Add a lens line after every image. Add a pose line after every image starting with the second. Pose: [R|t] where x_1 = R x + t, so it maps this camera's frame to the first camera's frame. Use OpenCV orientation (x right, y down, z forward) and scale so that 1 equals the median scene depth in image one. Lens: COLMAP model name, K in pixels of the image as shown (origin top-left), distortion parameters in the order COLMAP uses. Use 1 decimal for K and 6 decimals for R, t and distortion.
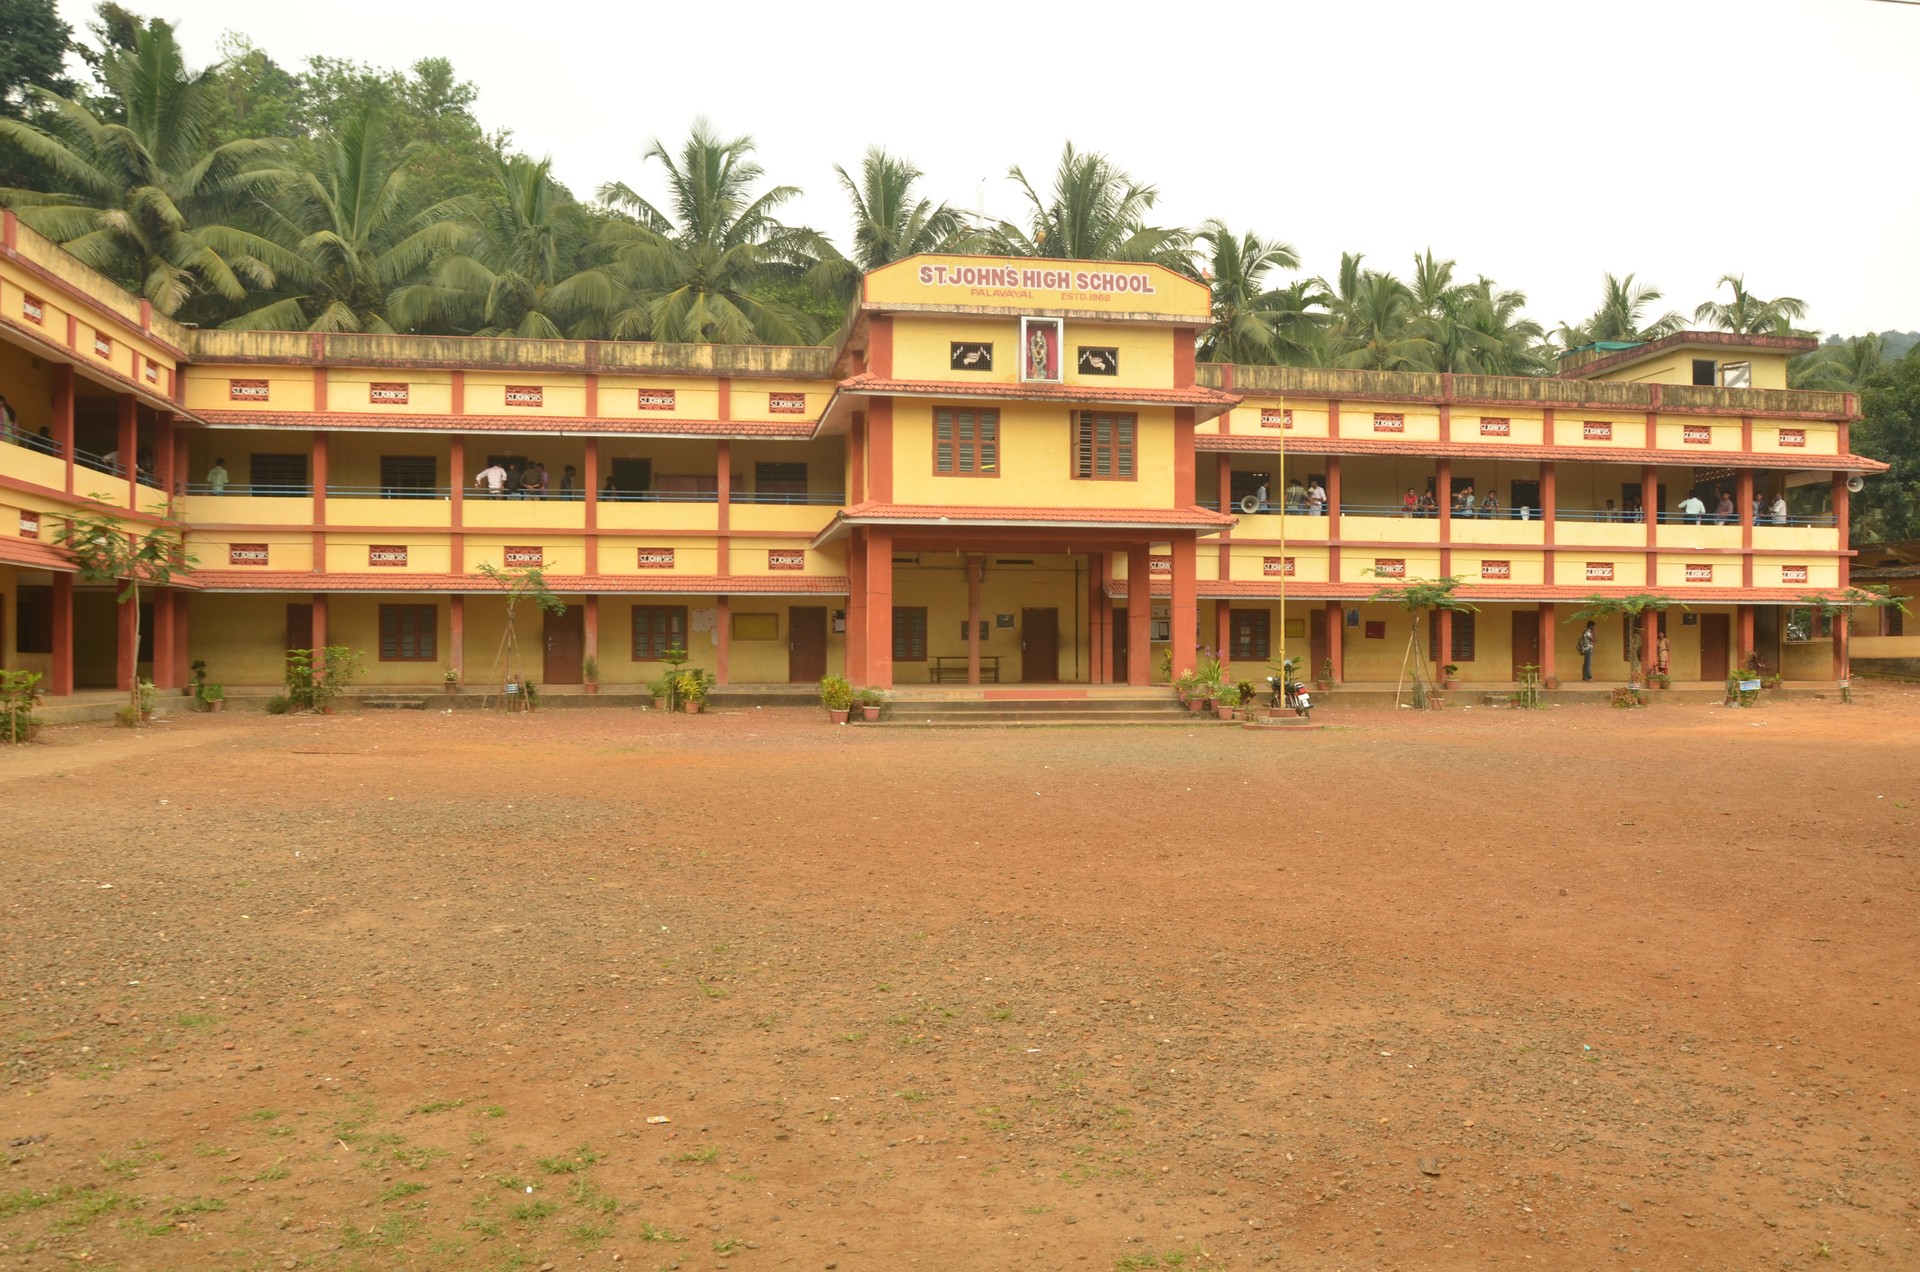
lens RADIAL K [[1467.0, 0, 960.4], [0, 1467.0, 656.0], [0, 0, 1]] dist [-0.054597, 0.009421]
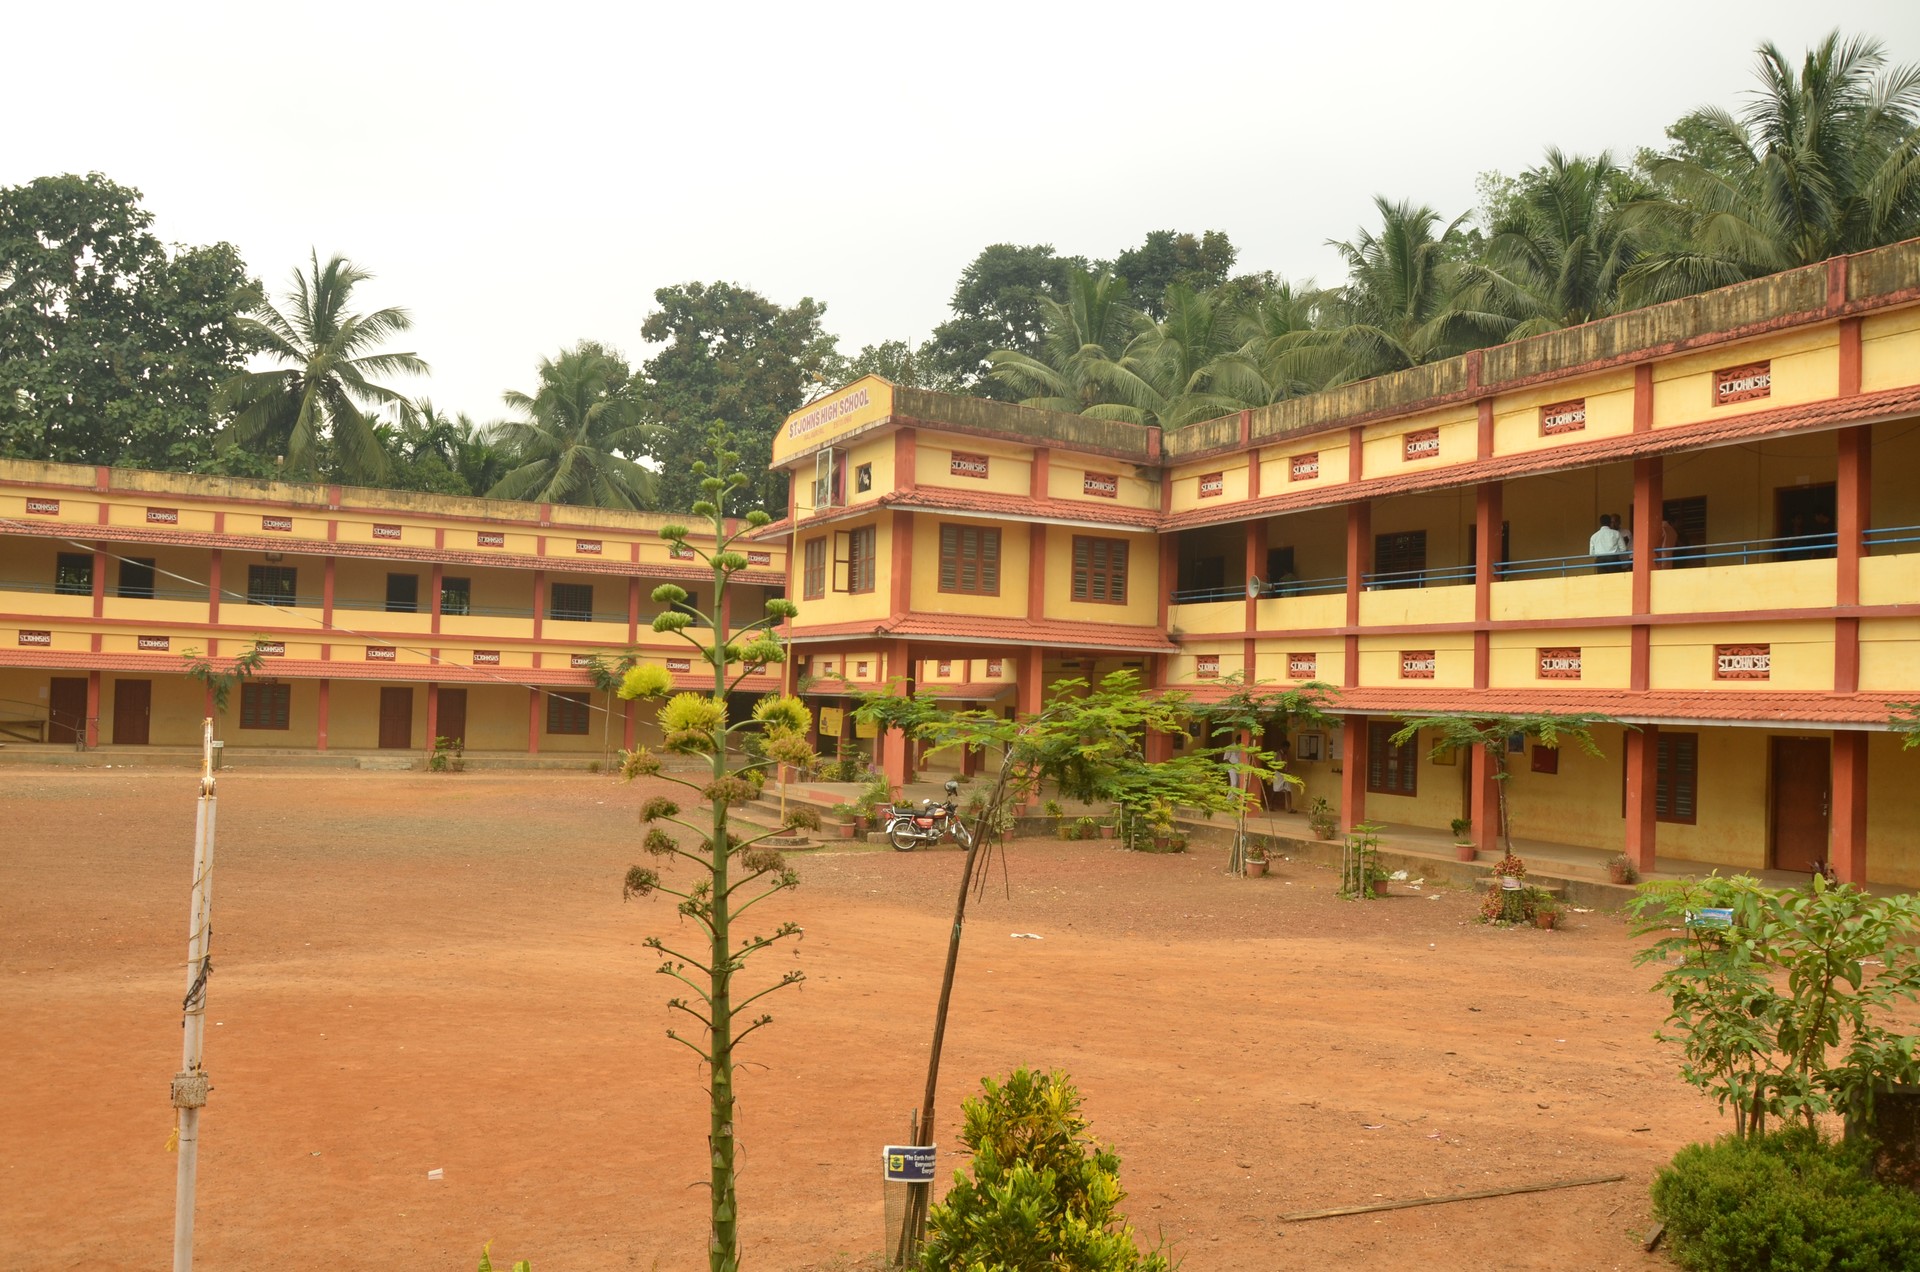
lens RADIAL K [[1465.9, 0, 961.2], [0, 1465.9, 655.4], [0, 0, 1]] dist [-0.054091, 0.006933]
pose [[0.274641, -0.019654, -0.961346, 0.889925], [-0.031830, 0.999057, -0.029519, -0.039479], [0.961020, 0.038707, 0.273757, 0.637933]]
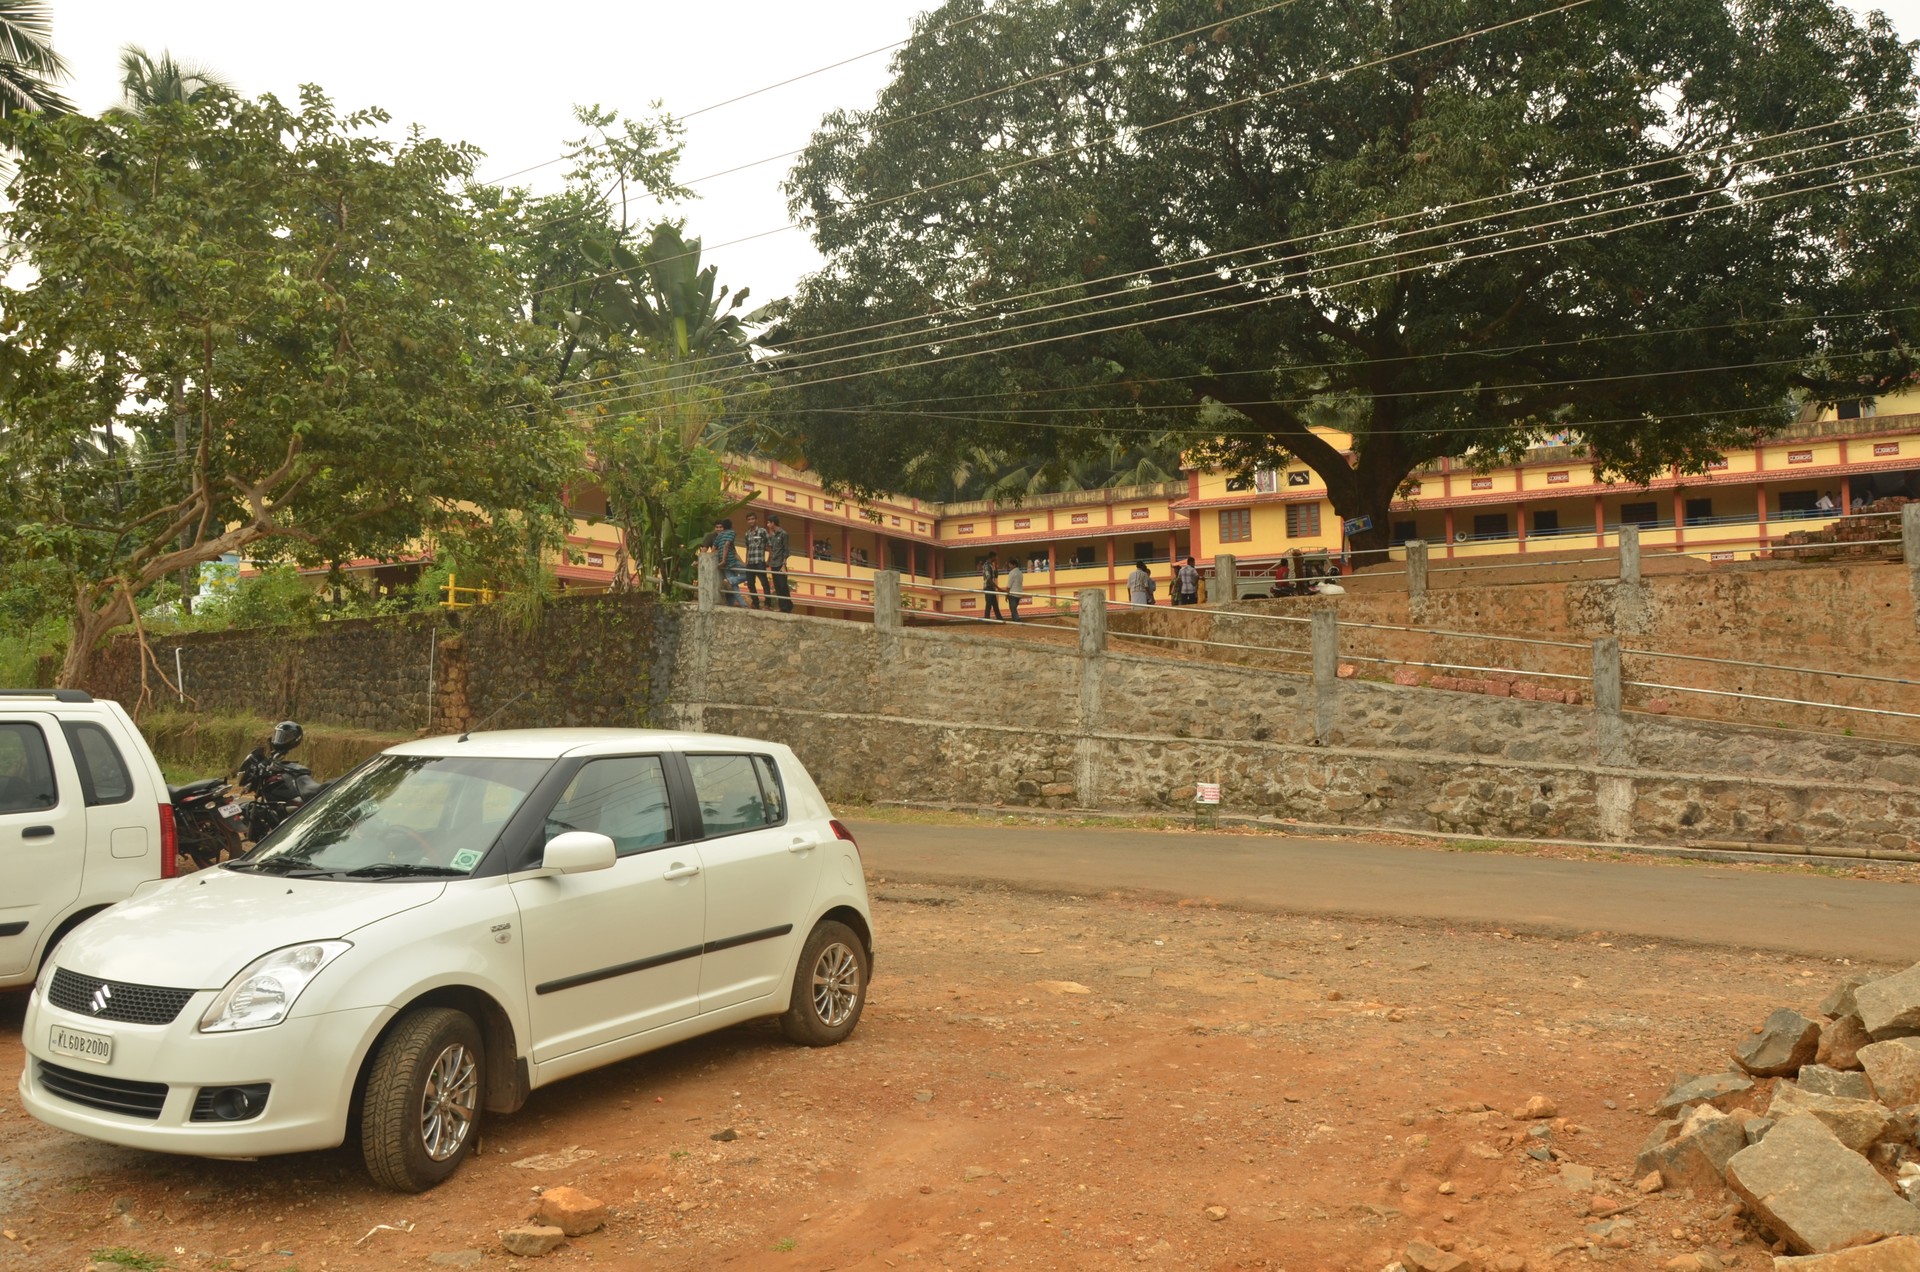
lens RADIAL K [[1475.4, 0, 961.6], [0, 1475.4, 653.0], [0, 0, 1]] dist [-0.055237, 0.014409]
pose [[0.808499, -0.048189, -0.586521, 0.719603], [0.026824, 0.998624, -0.045073, 0.093576], [0.587886, 0.020708, 0.808679, -0.723240]]
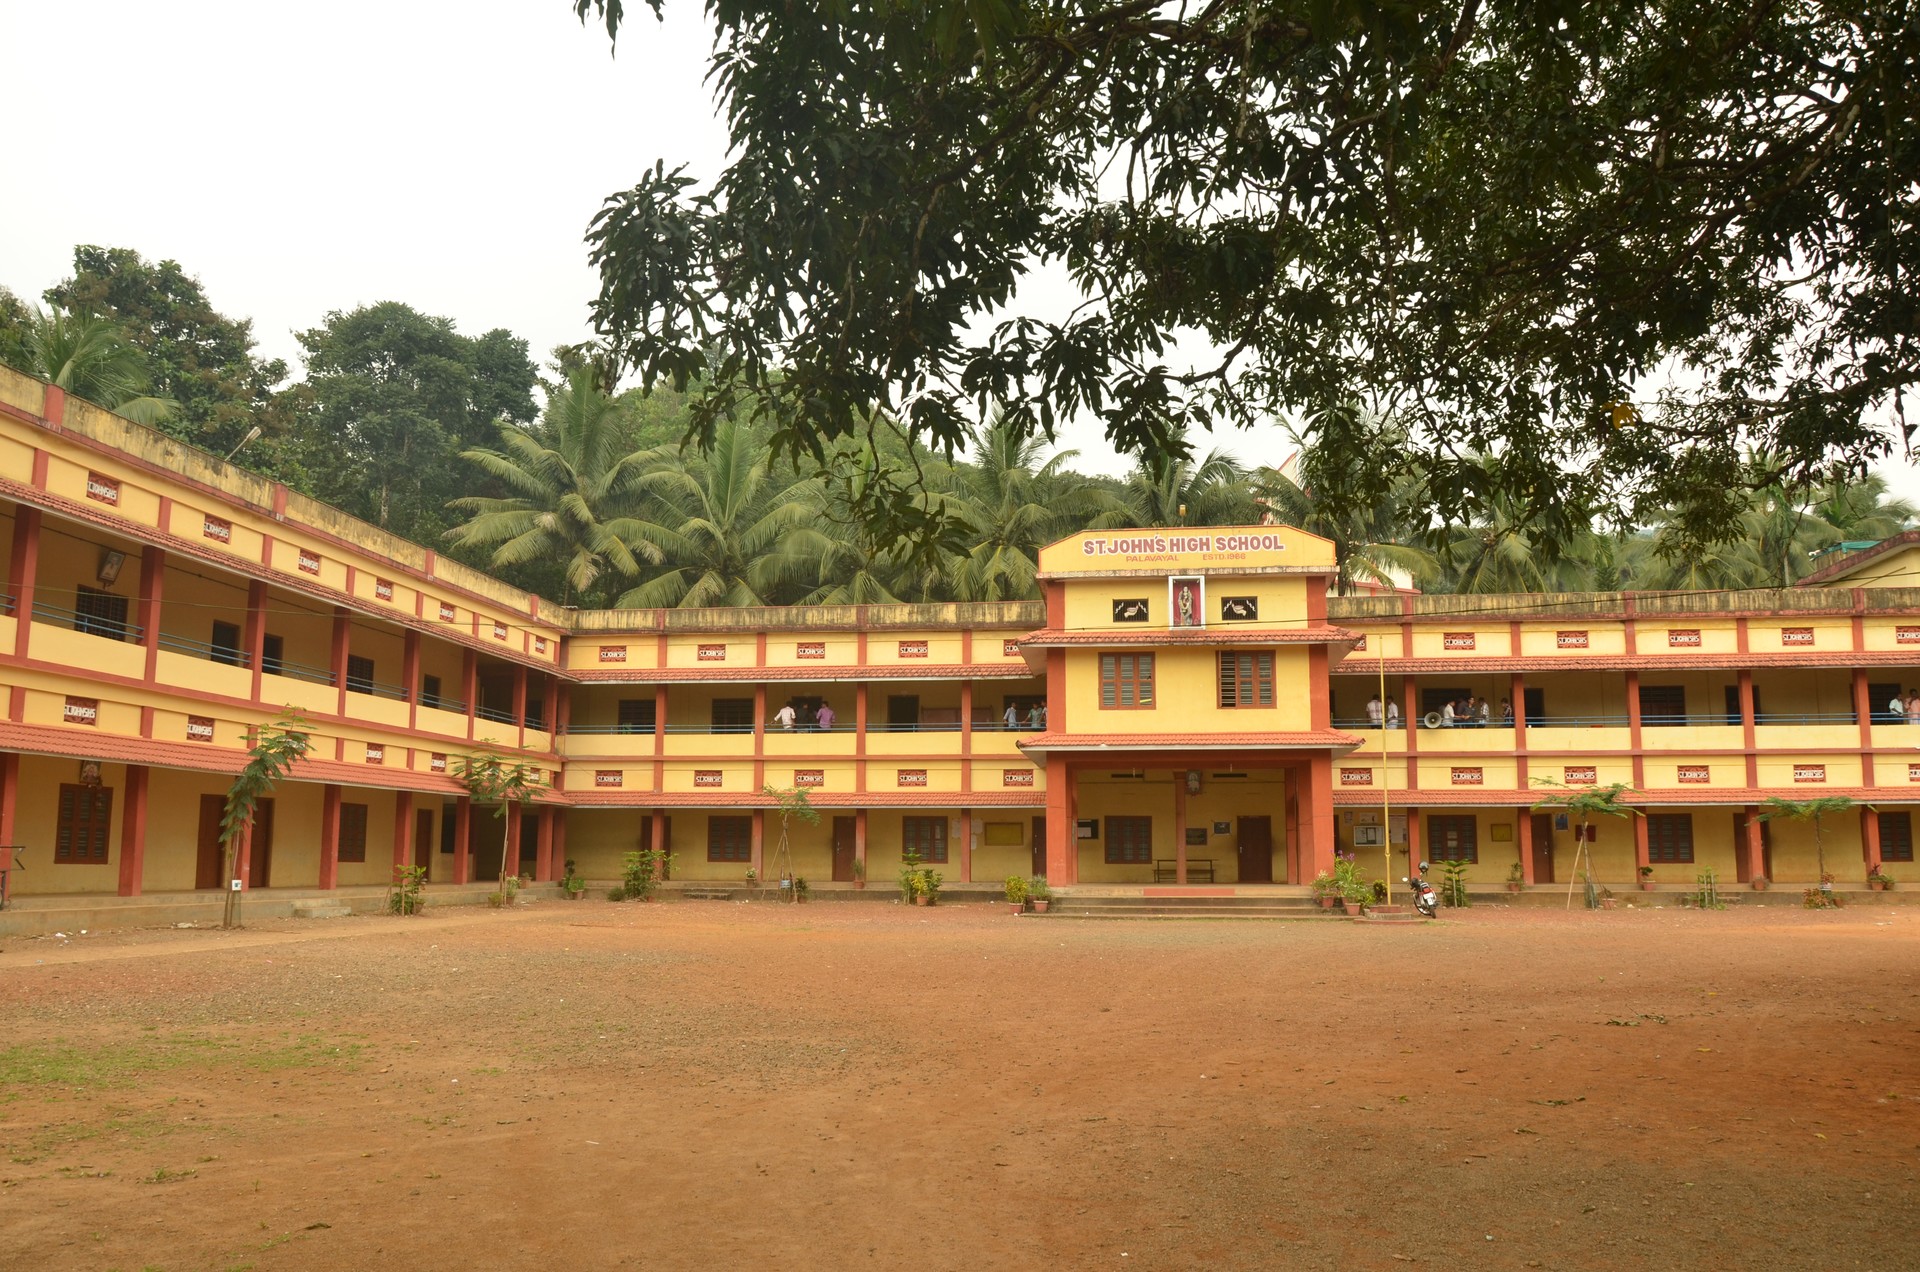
lens RADIAL K [[1467.0, 0, 960.4], [0, 1467.0, 656.0], [0, 0, 1]] dist [-0.054597, 0.009421]
pose [[0.953970, -0.038089, -0.297474, 0.185953], [-0.002952, 0.990662, -0.136311, -0.000680], [0.299888, 0.130915, 0.944949, -0.149391]]
